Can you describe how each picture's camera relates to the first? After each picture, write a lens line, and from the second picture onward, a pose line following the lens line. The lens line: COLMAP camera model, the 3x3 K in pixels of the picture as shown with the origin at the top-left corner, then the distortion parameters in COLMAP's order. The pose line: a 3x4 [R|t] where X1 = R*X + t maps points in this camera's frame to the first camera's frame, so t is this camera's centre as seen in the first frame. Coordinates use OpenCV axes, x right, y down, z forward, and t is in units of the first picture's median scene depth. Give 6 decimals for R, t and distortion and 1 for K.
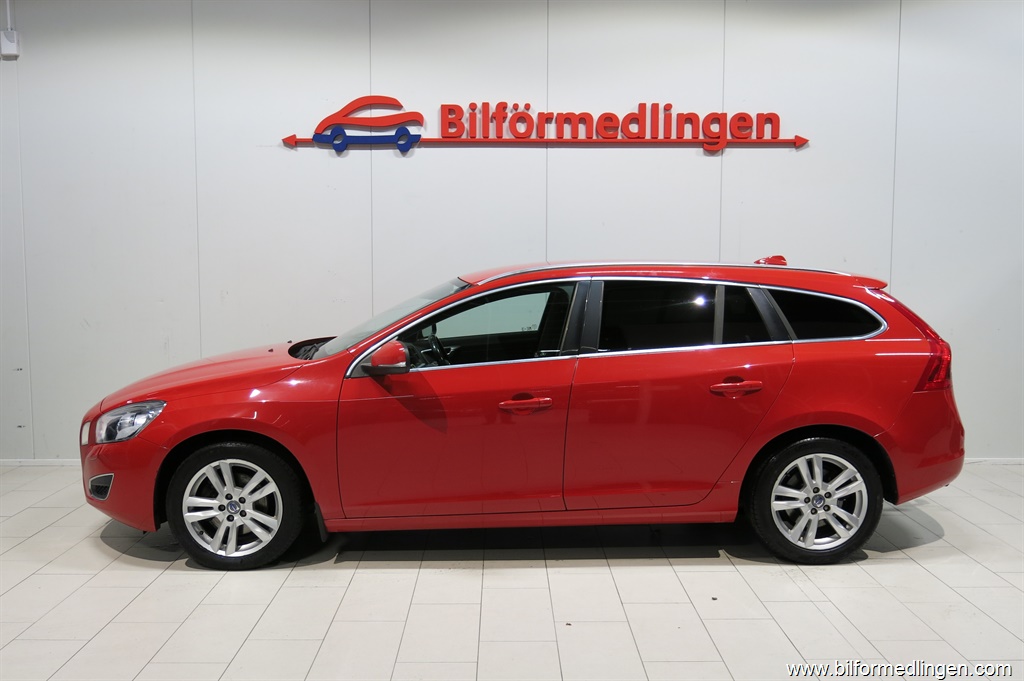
lens RADIAL K [[969.9, 0, 512.0], [0, 969.9, 340.5], [0, 0, 1]] dist [-0.015128, -0.005682]
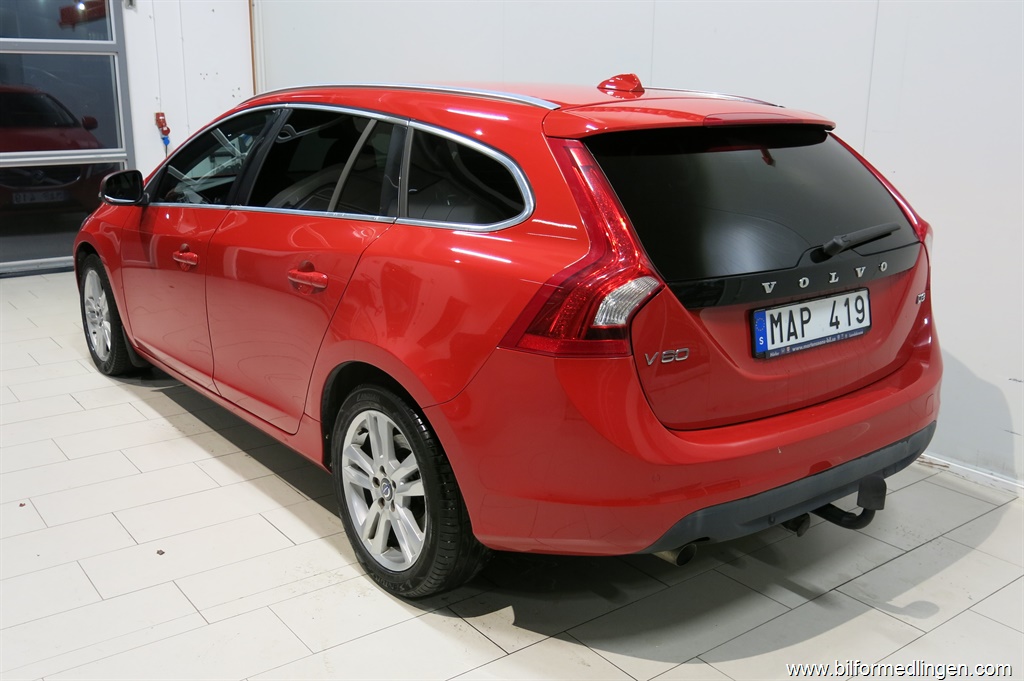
lens RADIAL K [[969.9, 0, 512.0], [0, 969.9, 340.5], [0, 0, 1]] dist [-0.015128, -0.005682]
pose [[0.590063, 0.206397, -0.780529, 0.816479], [-0.081181, 0.977039, 0.196989, -0.049535], [0.803265, -0.052872, 0.593270, 0.712657]]
